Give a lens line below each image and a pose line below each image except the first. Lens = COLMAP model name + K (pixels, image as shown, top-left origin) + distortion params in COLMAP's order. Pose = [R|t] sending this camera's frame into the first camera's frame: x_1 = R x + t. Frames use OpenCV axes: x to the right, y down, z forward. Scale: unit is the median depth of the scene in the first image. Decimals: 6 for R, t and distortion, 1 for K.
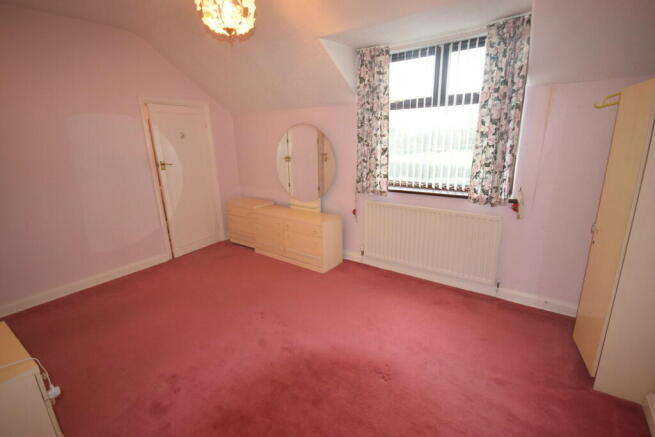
lens RADIAL K [[285.8, 0, 327.5], [0, 285.8, 218.5], [0, 0, 1]] dist [-0.001717, -0.000393]
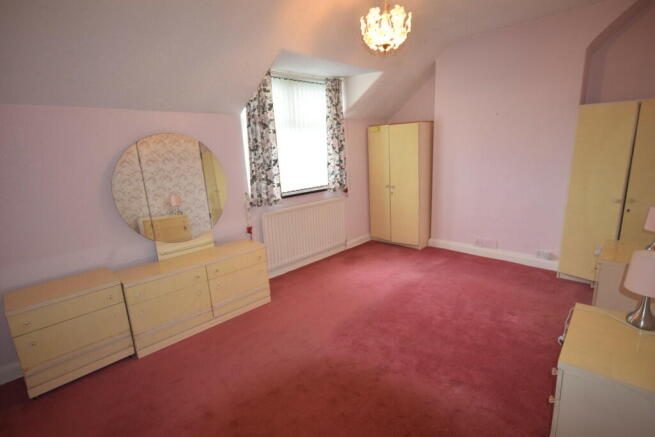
lens RADIAL K [[304.9, 0, 327.5], [0, 304.9, 218.5], [0, 0, 1]] dist [0.002207, 0.000353]
pose [[0.188953, -0.209075, 0.959471, -0.908932], [0.308735, 0.940174, 0.144070, -0.140975], [-0.932191, 0.269000, 0.242198, 0.595734]]
